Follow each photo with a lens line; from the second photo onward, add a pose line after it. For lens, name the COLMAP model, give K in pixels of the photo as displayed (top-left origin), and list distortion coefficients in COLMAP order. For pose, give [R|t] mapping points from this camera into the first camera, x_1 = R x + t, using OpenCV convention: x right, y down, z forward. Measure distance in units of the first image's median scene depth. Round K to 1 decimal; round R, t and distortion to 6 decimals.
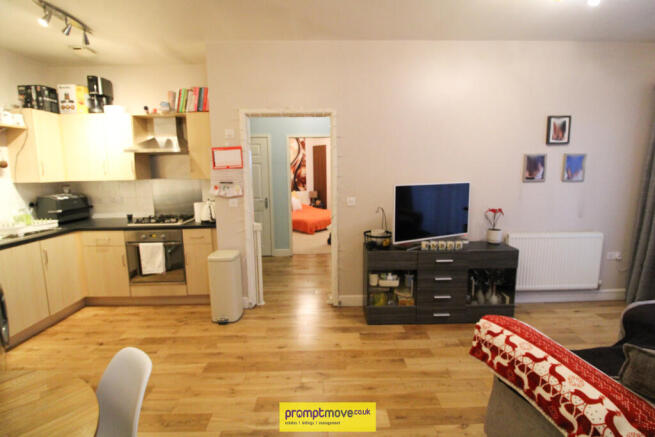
lens RADIAL K [[304.0, 0, 329.8], [0, 304.0, 211.9], [0, 0, 1]] dist [-0.015156, -0.001158]
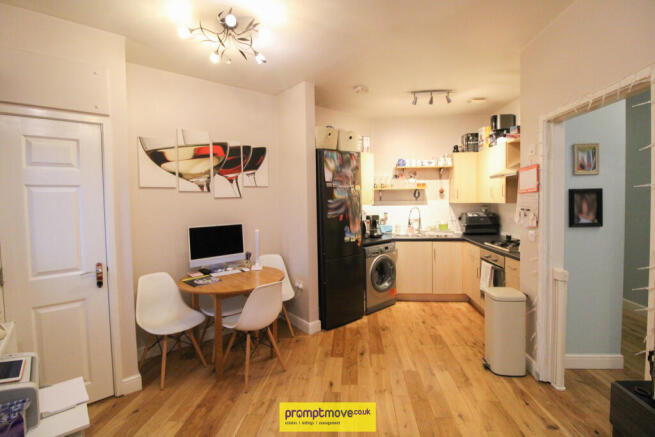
lens RADIAL K [[304.0, 0, 329.8], [0, 304.0, 211.9], [0, 0, 1]] dist [-0.015156, -0.001158]
pose [[-0.107115, 0.054209, -0.992768, 0.502807], [-0.107604, 0.992015, 0.065778, -0.083808], [0.988407, 0.113872, -0.100427, 0.529895]]
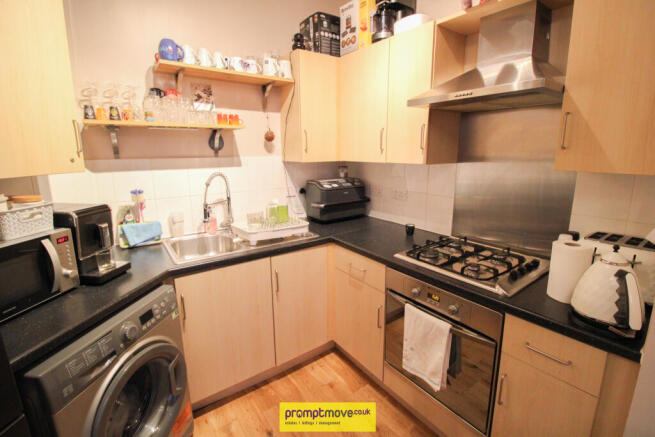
lens RADIAL K [[304.0, 0, 329.8], [0, 304.0, 211.9], [0, 0, 1]] dist [-0.015156, -0.001158]
pose [[0.566046, 0.172033, -0.806224, -0.335903], [-0.105503, 0.985059, 0.136120, -0.084403], [0.817595, 0.008009, 0.575738, 0.620398]]
